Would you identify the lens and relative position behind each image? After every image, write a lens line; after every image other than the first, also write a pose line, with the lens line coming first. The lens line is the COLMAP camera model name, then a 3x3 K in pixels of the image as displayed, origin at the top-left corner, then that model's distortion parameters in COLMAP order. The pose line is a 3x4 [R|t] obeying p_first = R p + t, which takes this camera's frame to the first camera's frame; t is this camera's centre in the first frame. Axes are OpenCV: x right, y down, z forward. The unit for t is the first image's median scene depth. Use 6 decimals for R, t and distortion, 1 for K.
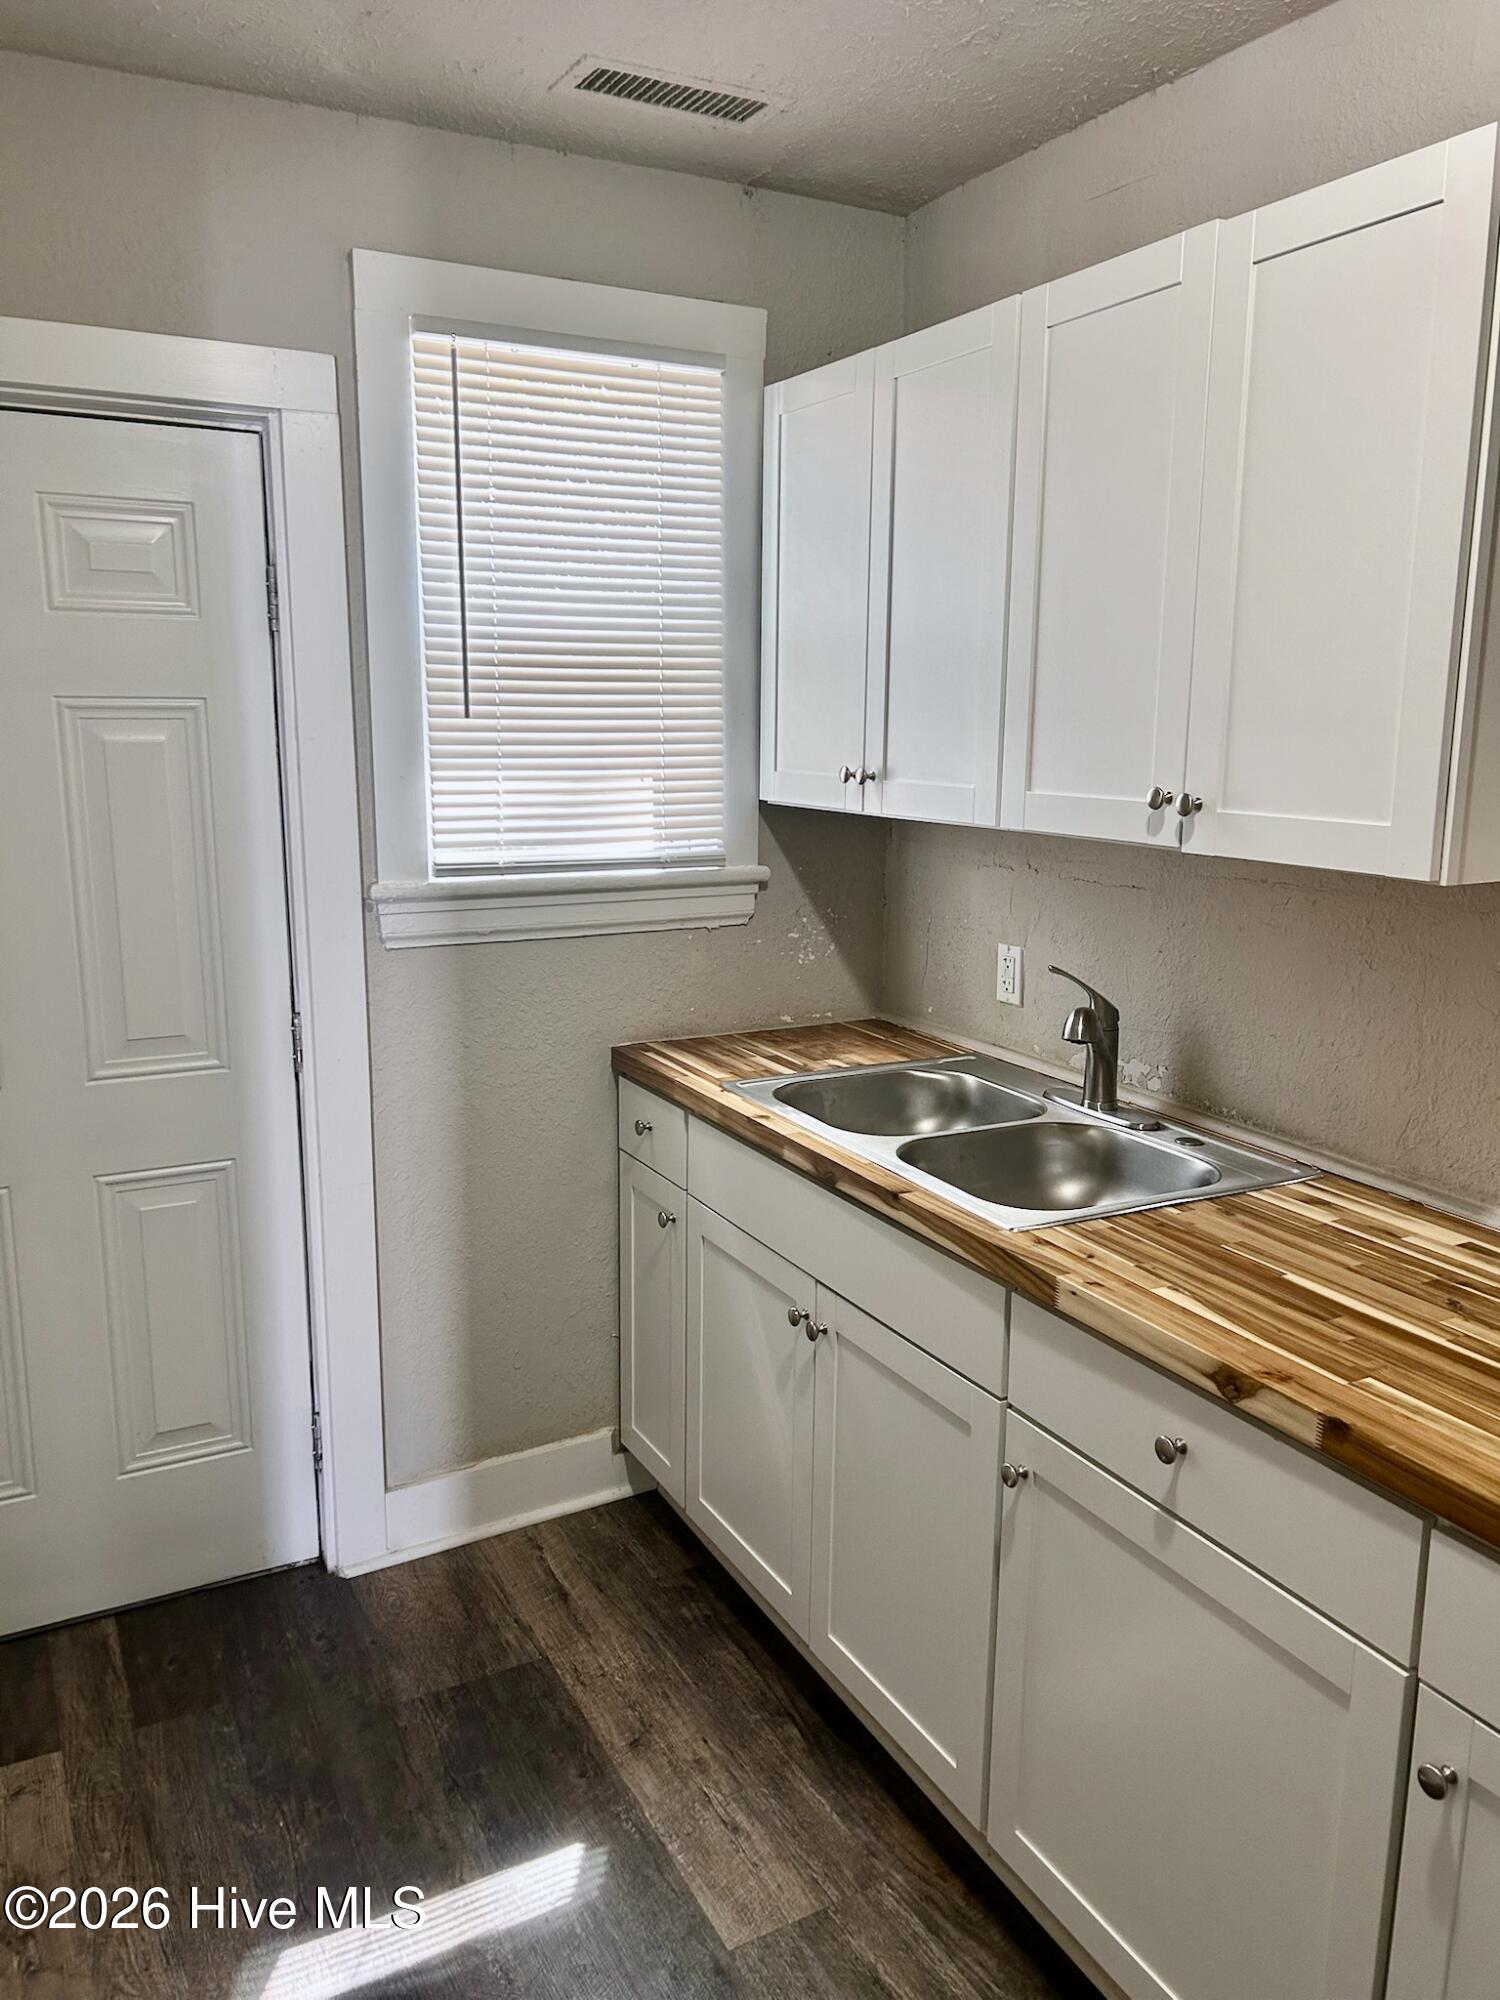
lens RADIAL K [[1523.5, 0, 751.3], [0, 1523.5, 1001.0], [0, 0, 1]] dist [0.085804, -0.001703]
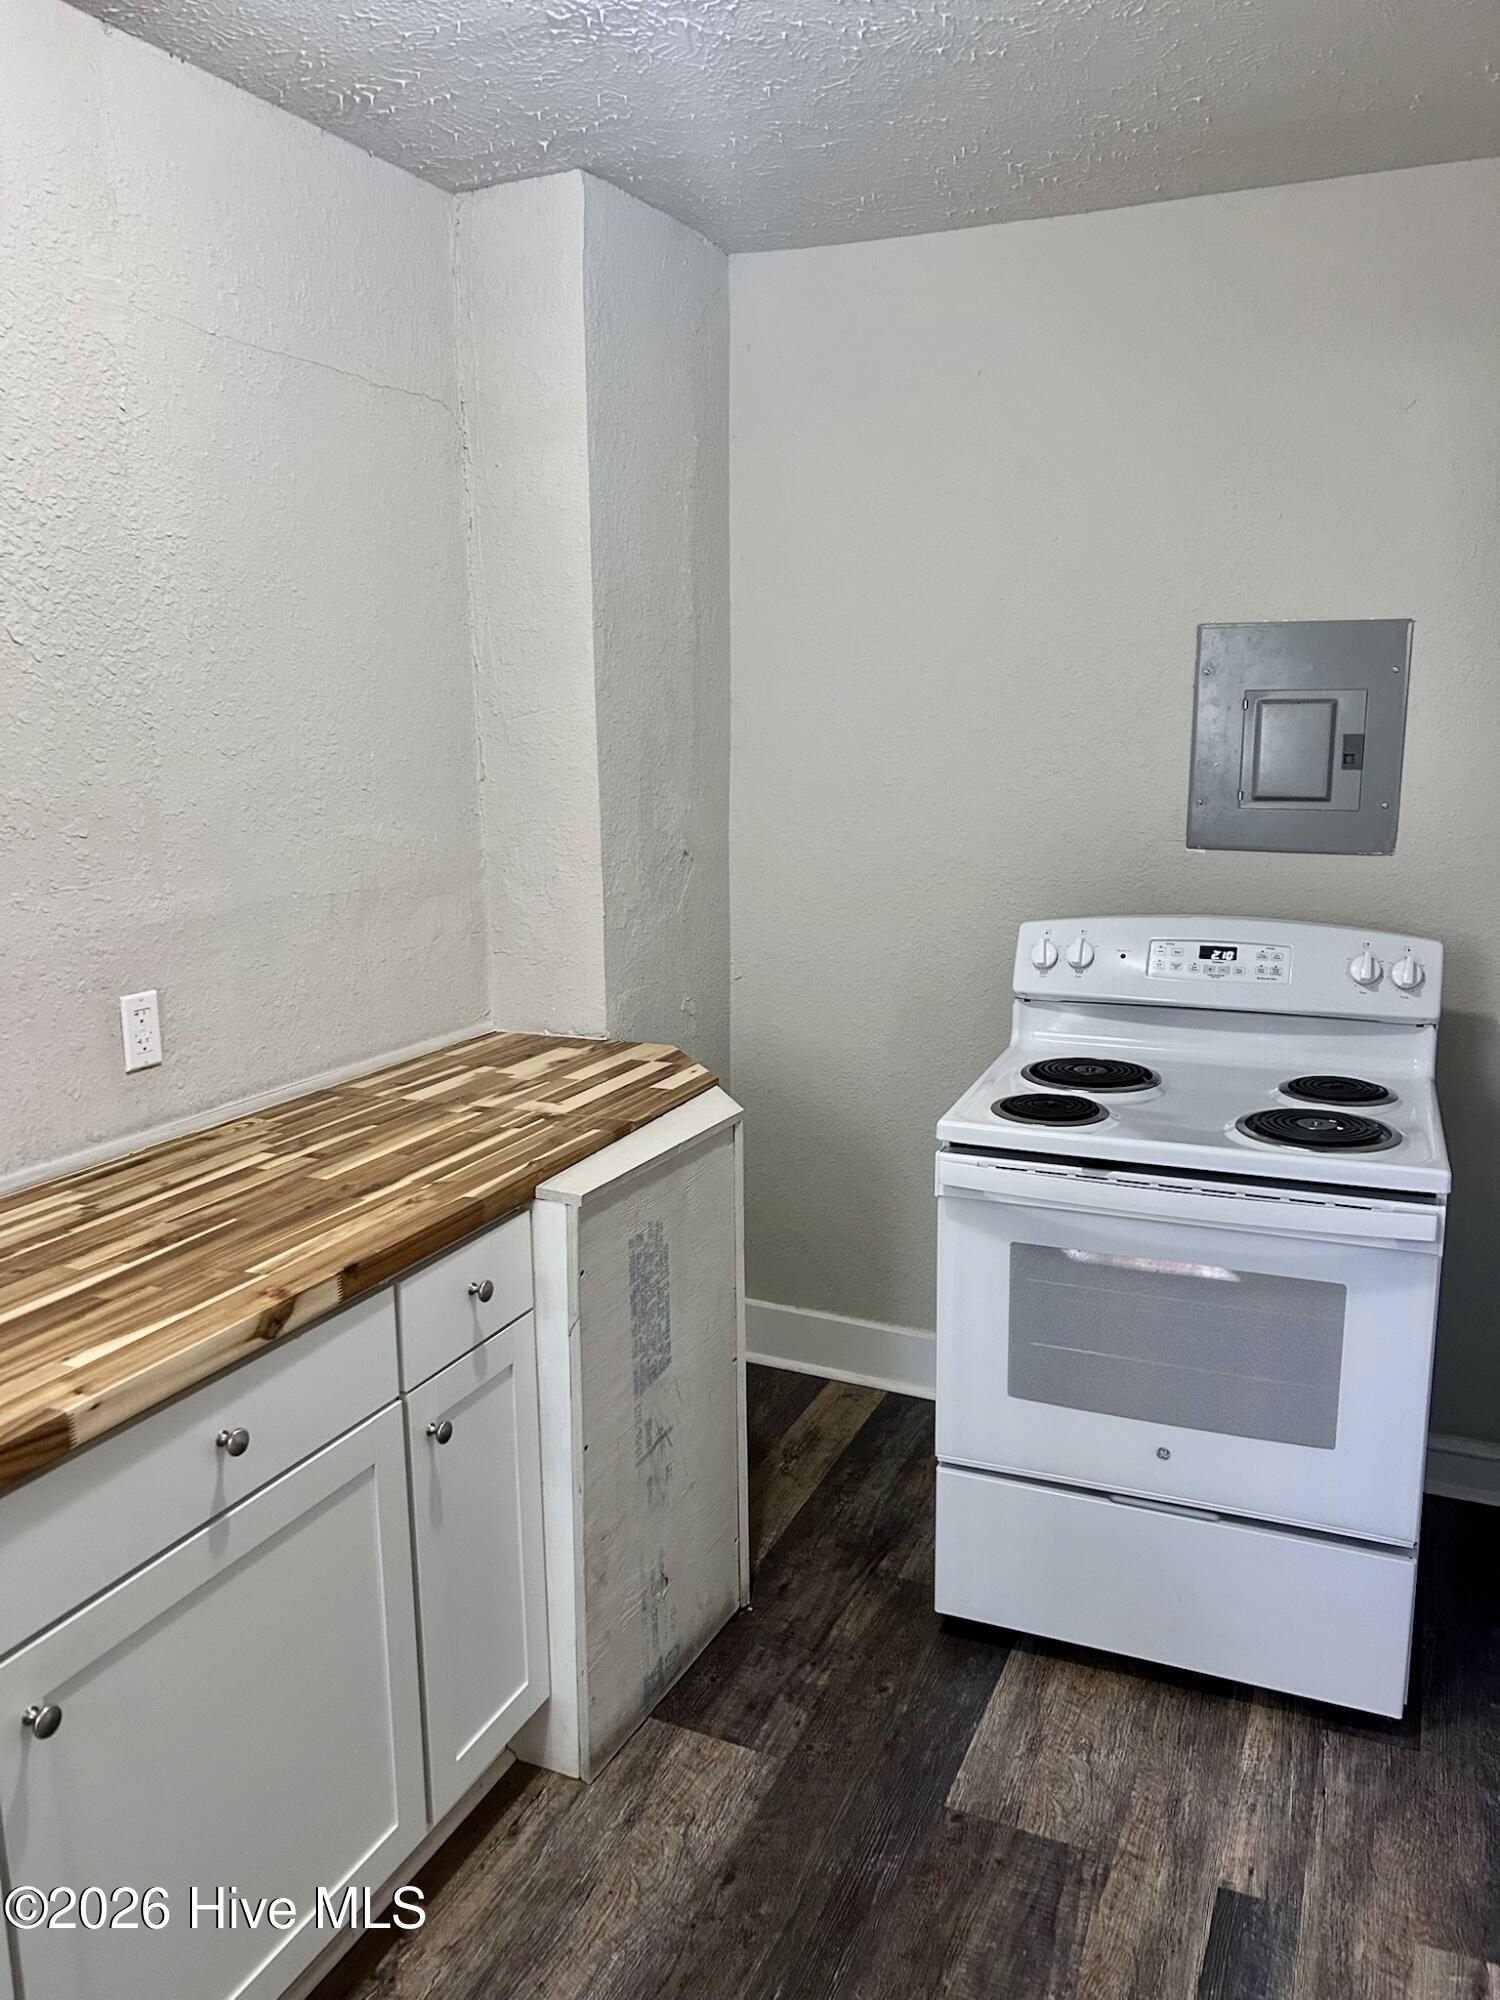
lens RADIAL K [[1523.5, 0, 750.7], [0, 1523.5, 1001.3], [0, 0, 1]] dist [0.085804, -0.001703]
pose [[-0.601619, -0.152585, 0.784074, -0.693089], [0.161024, 0.938268, 0.306145, -0.236293], [-0.782385, 0.310437, -0.539910, 1.232125]]
